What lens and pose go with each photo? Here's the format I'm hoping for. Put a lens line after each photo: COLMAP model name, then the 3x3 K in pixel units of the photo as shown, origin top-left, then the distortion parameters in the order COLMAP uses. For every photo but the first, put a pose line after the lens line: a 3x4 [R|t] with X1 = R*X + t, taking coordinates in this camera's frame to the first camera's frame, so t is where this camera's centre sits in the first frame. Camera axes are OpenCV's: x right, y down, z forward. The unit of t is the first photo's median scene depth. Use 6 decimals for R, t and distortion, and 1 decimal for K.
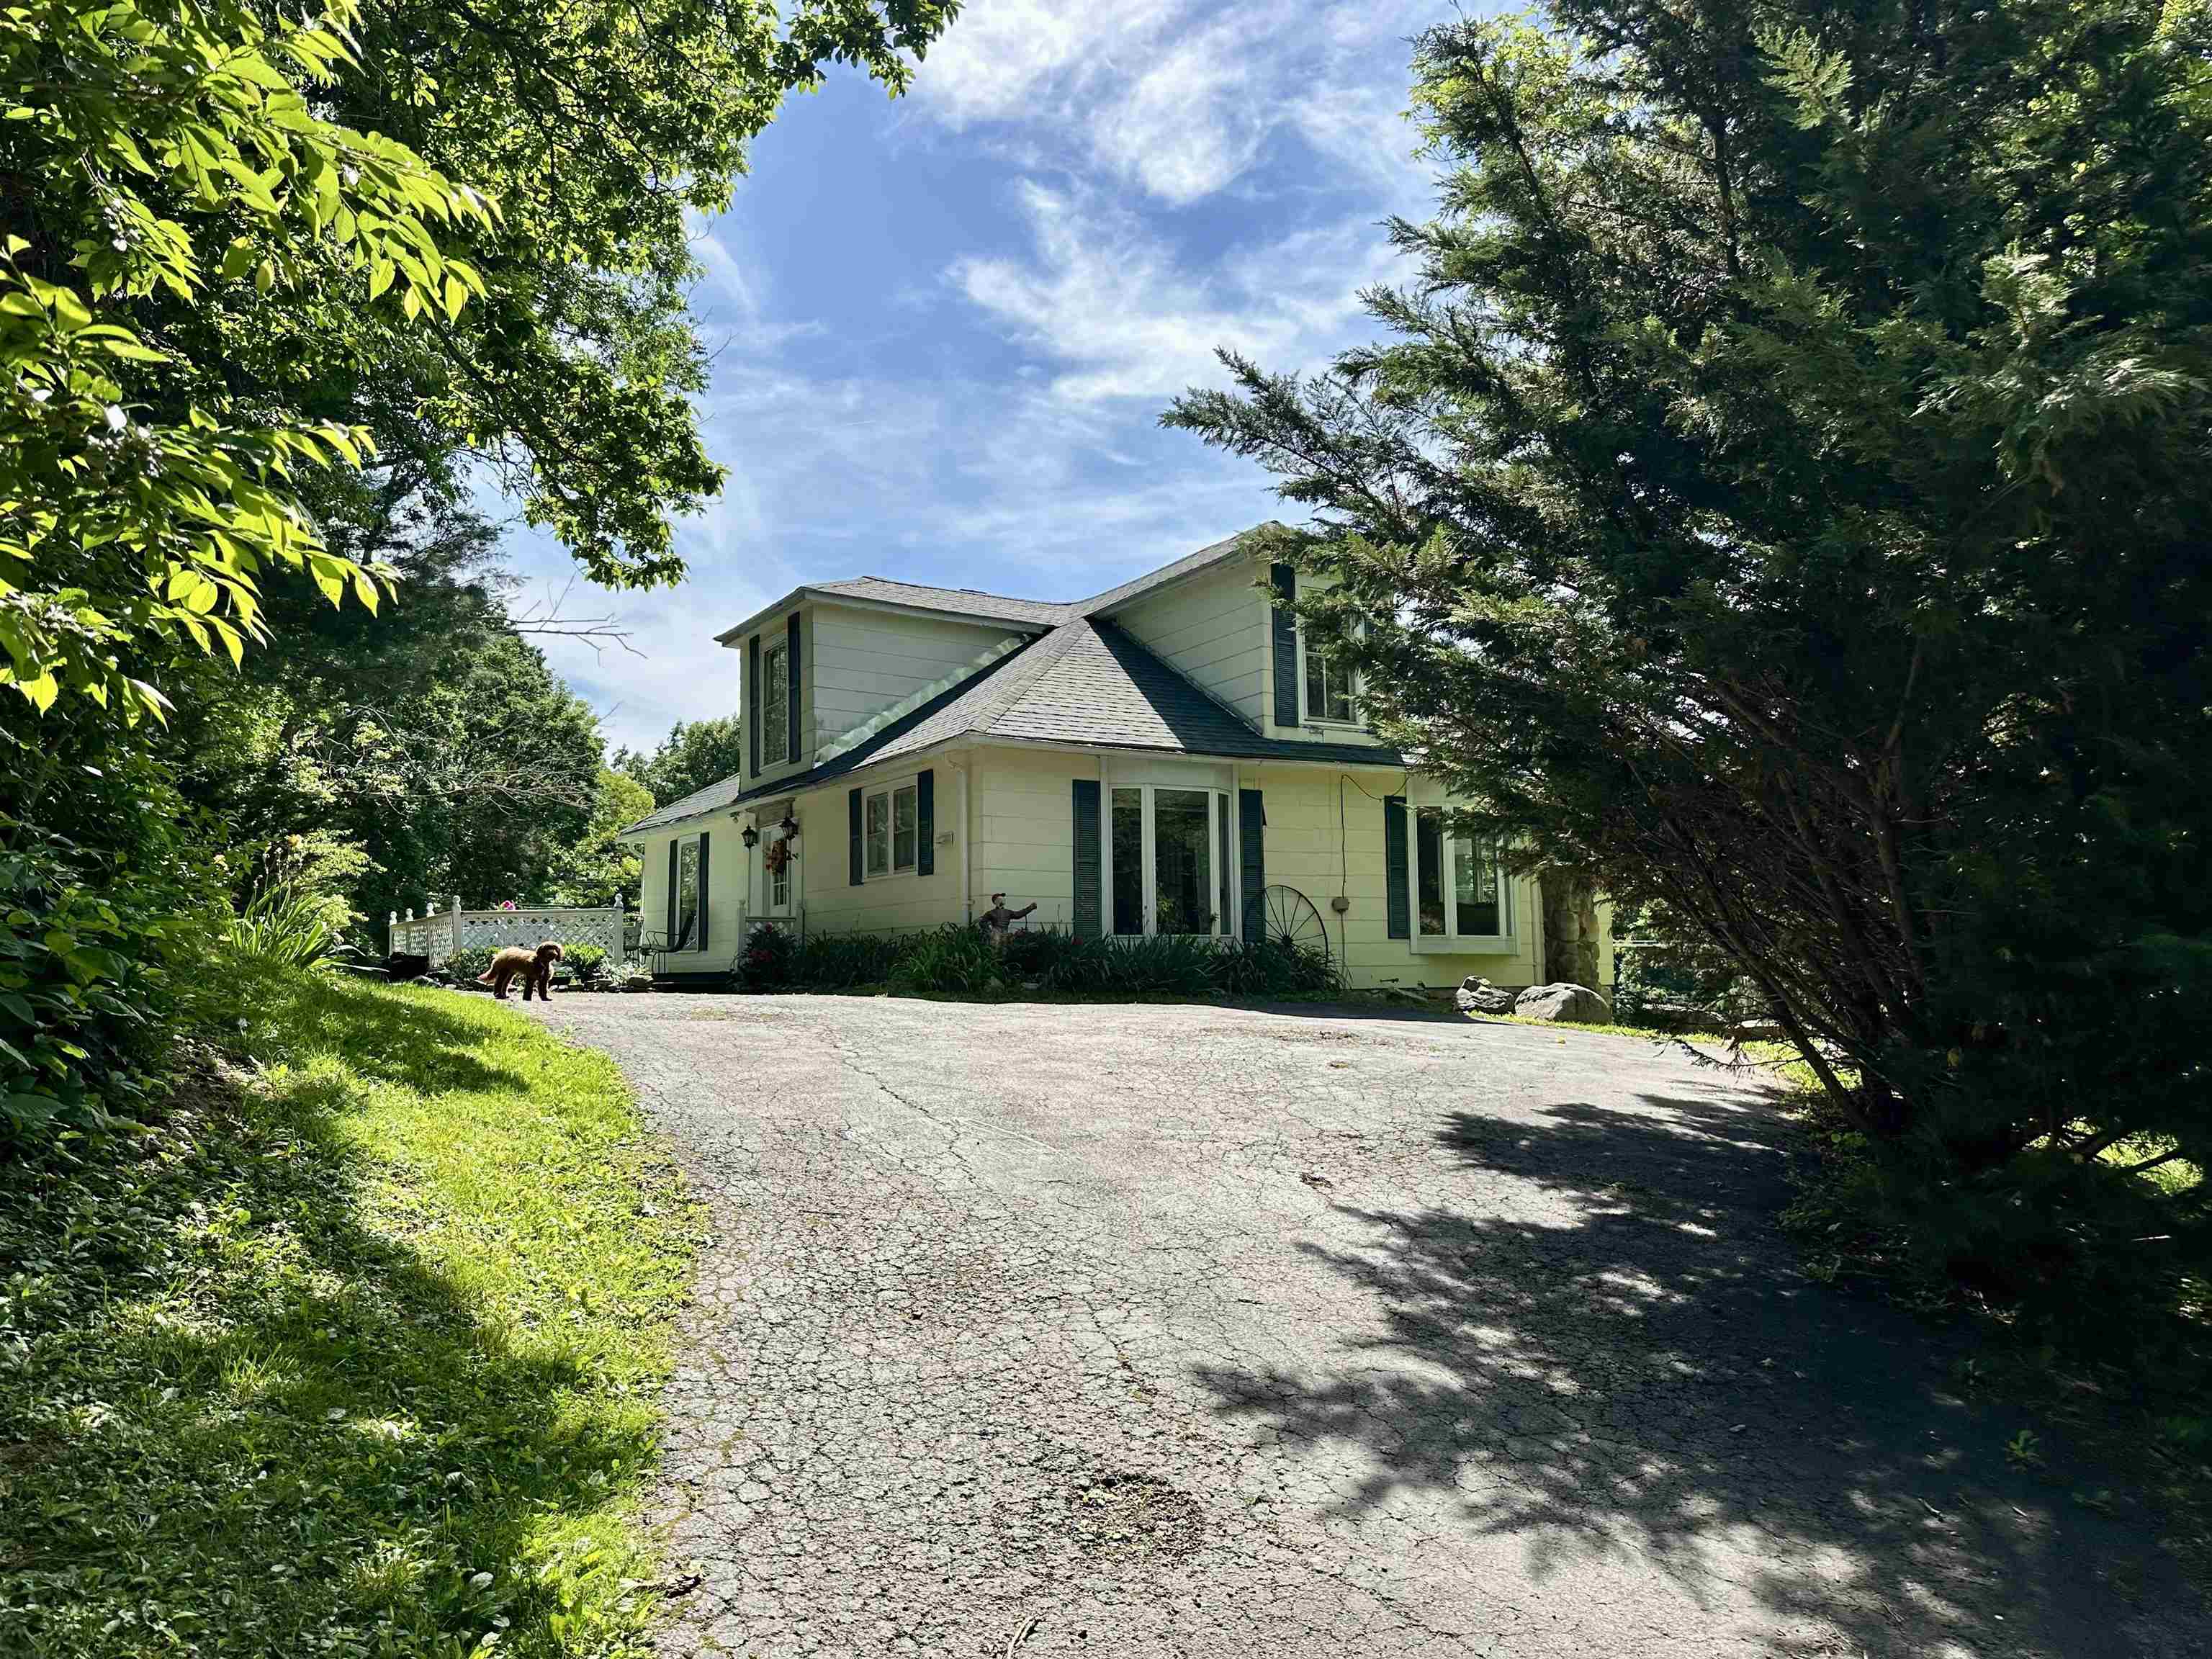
lens RADIAL K [[1507.9, 0, 1106.0], [0, 1507.9, 829.5], [0, 0, 1]] dist [0.168581, -0.333662]
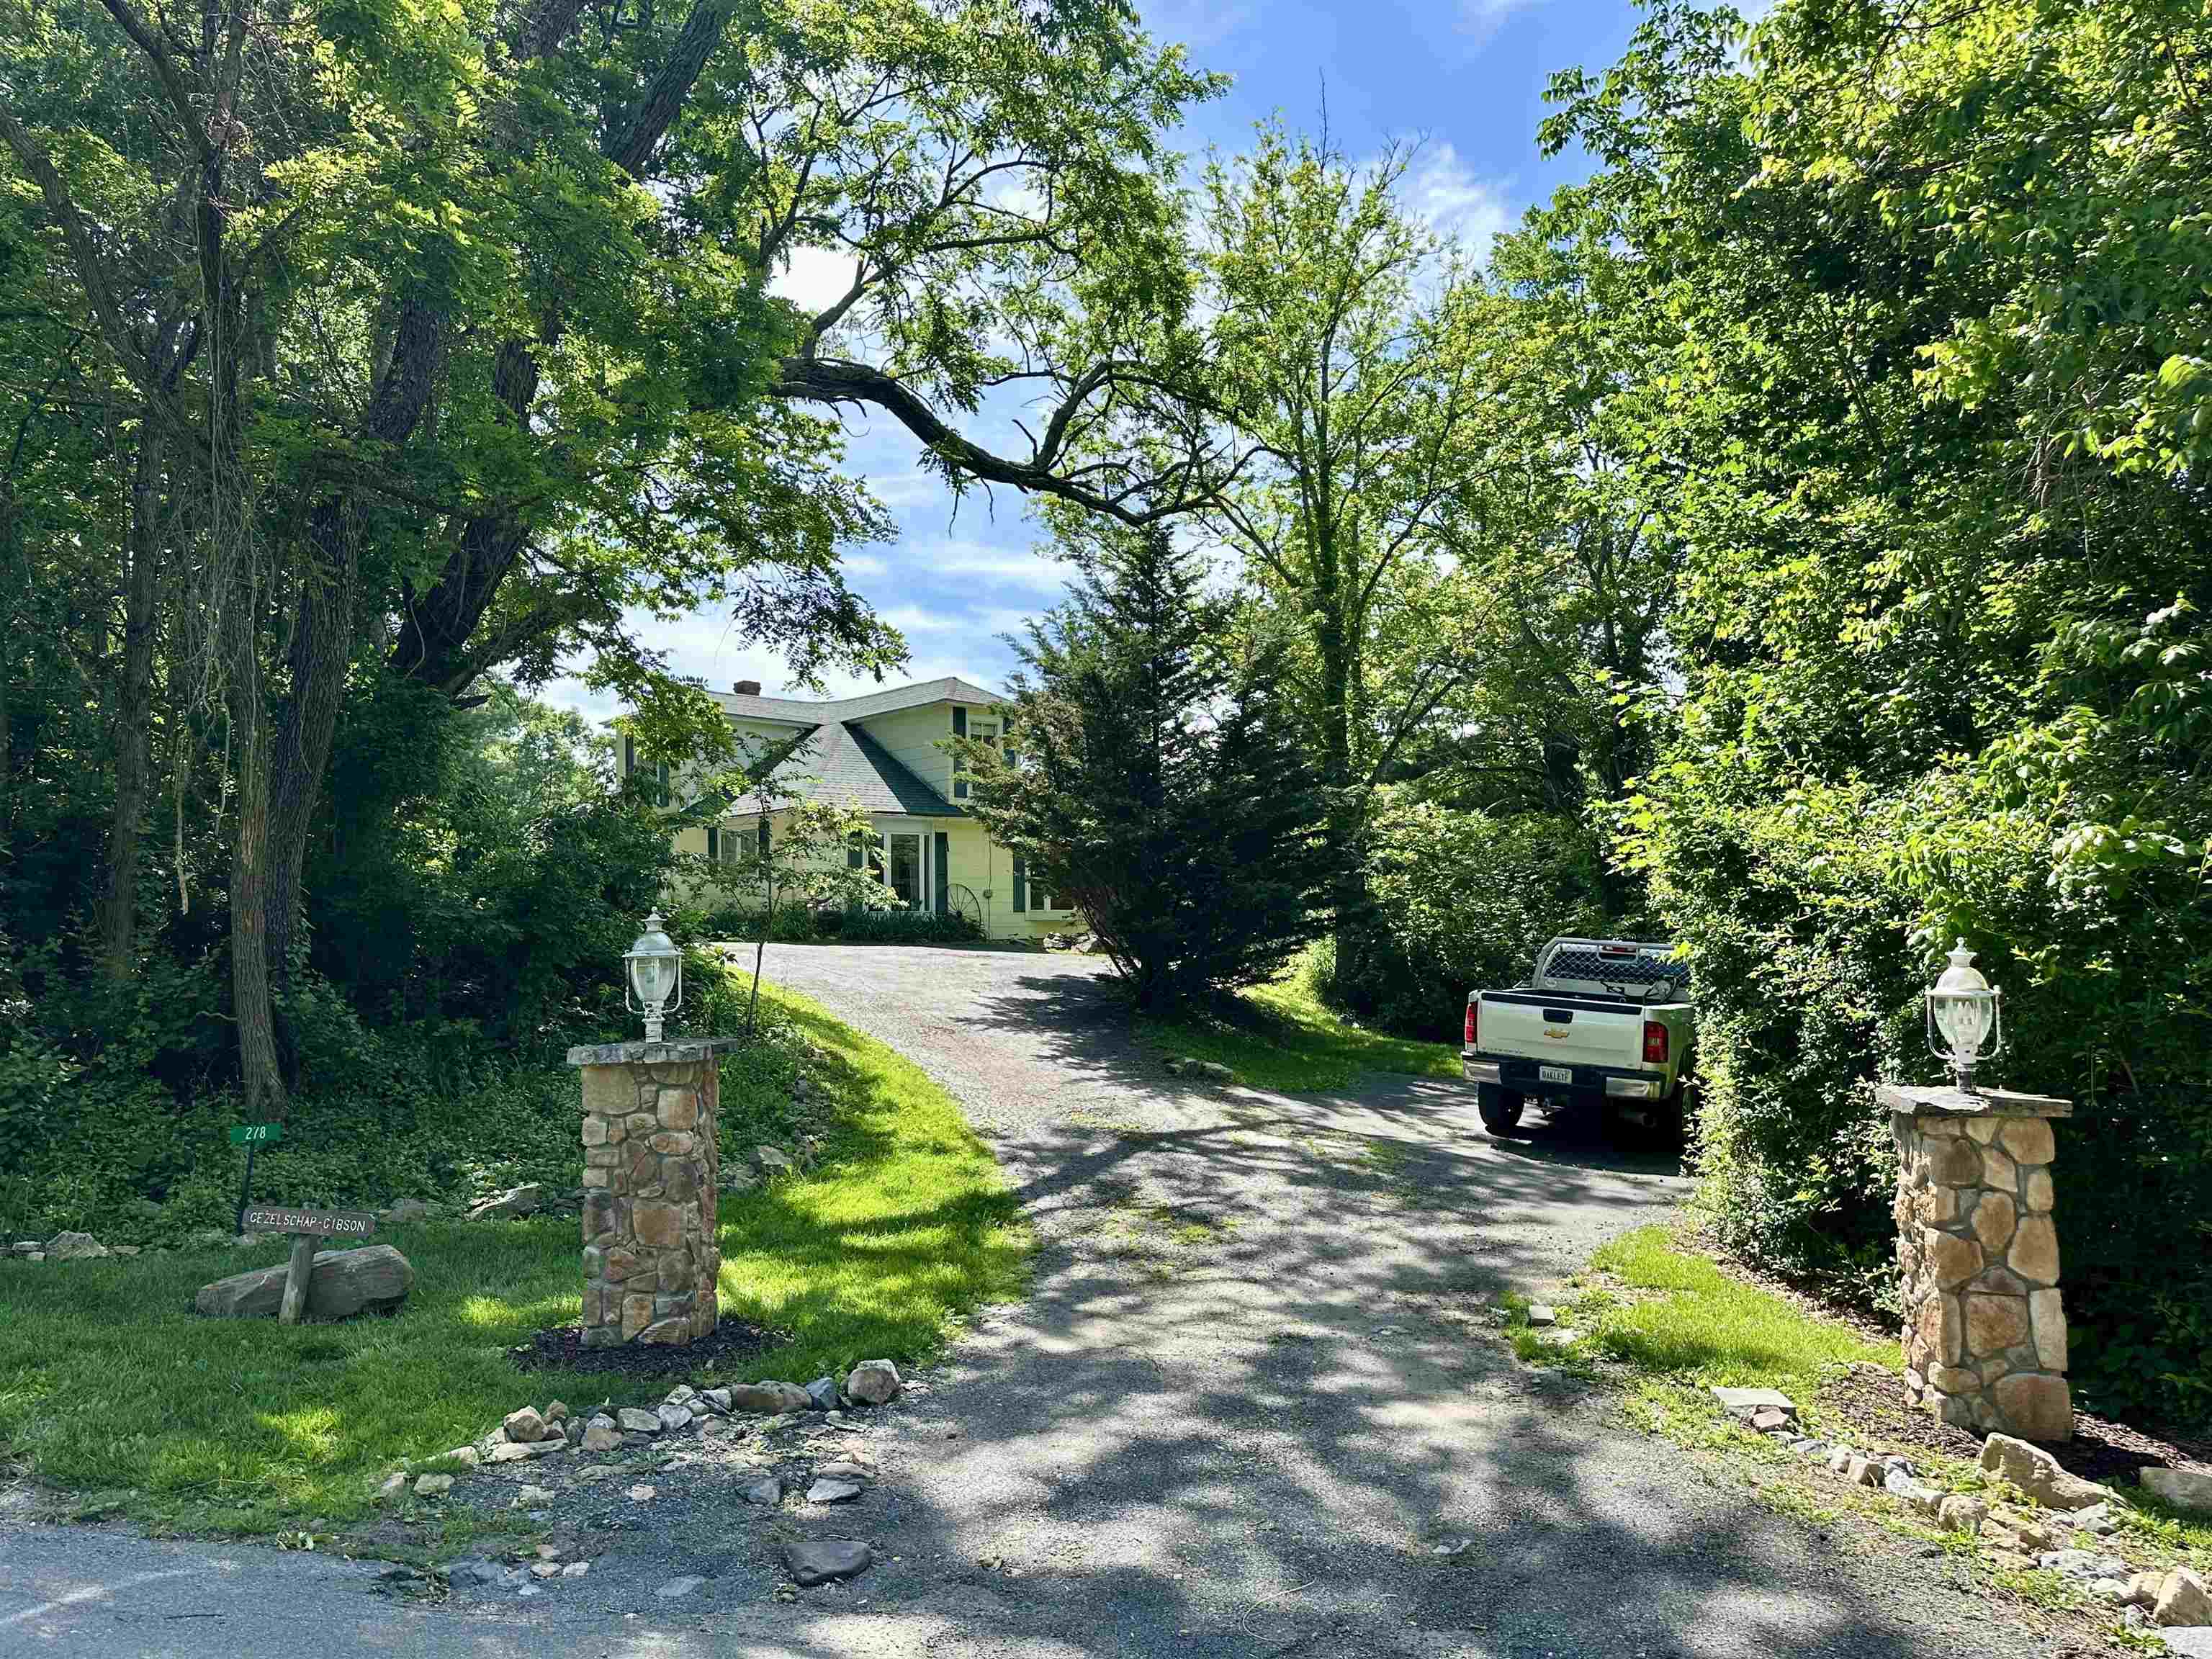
lens RADIAL K [[1507.9, 0, 1106.0], [0, 1507.9, 829.5], [0, 0, 1]] dist [0.168581, -0.333662]
pose [[0.974151, 0.009514, 0.225696, -0.129443], [-0.015805, 0.999535, 0.026082, -0.084226], [-0.225343, -0.028975, 0.973849, -0.877025]]
